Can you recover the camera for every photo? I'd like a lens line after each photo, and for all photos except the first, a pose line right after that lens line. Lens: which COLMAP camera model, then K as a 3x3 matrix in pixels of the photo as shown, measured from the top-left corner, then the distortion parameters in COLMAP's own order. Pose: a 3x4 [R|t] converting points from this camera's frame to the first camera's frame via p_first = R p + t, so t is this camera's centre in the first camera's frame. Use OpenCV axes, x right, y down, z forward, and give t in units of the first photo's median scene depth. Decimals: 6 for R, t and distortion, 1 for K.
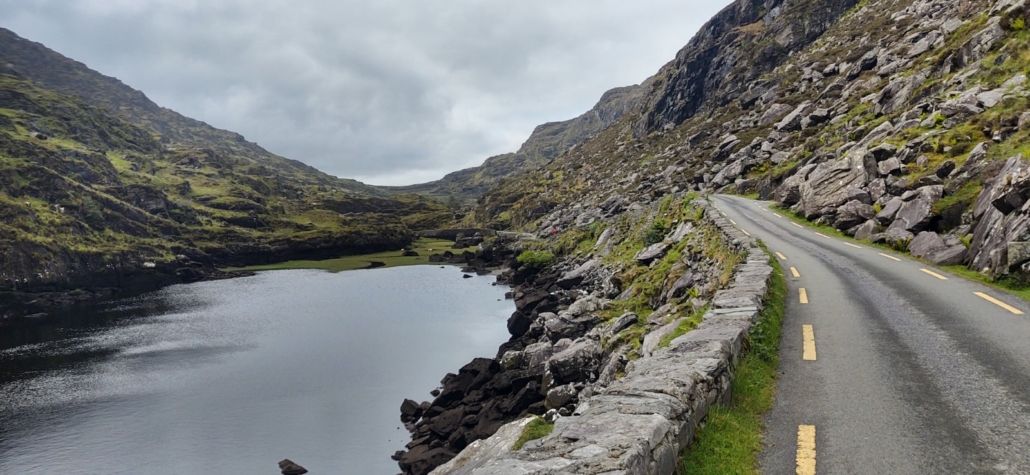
lens RADIAL K [[773.3, 0, 530.2], [0, 773.3, 242.0], [0, 0, 1]] dist [0.054826, -0.103782]
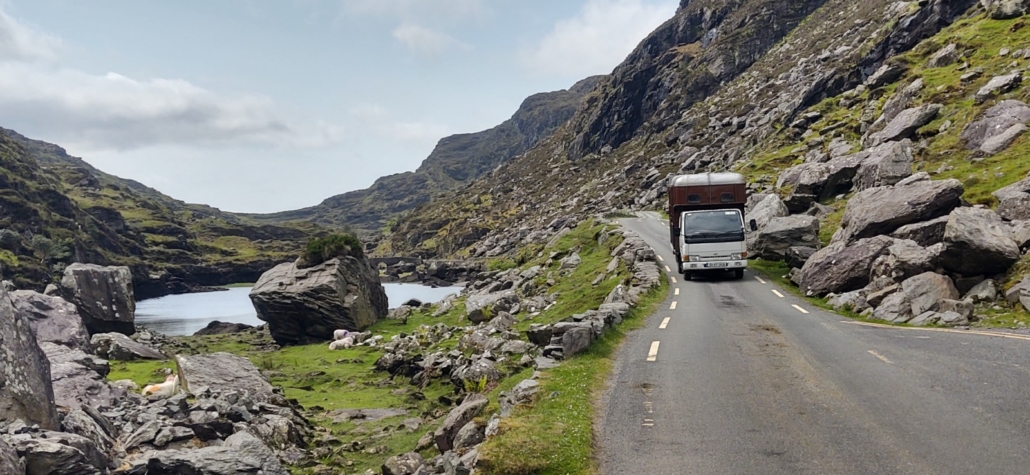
lens RADIAL K [[974.7, 0, 515.0], [0, 974.7, 237.5], [0, 0, 1]] dist [0.080416, -0.002247]
pose [[0.996344, 0.000184, 0.085435, -0.036668], [0.003907, 0.998853, -0.047717, 0.017341], [-0.085345, 0.047877, 0.995200, -0.189837]]
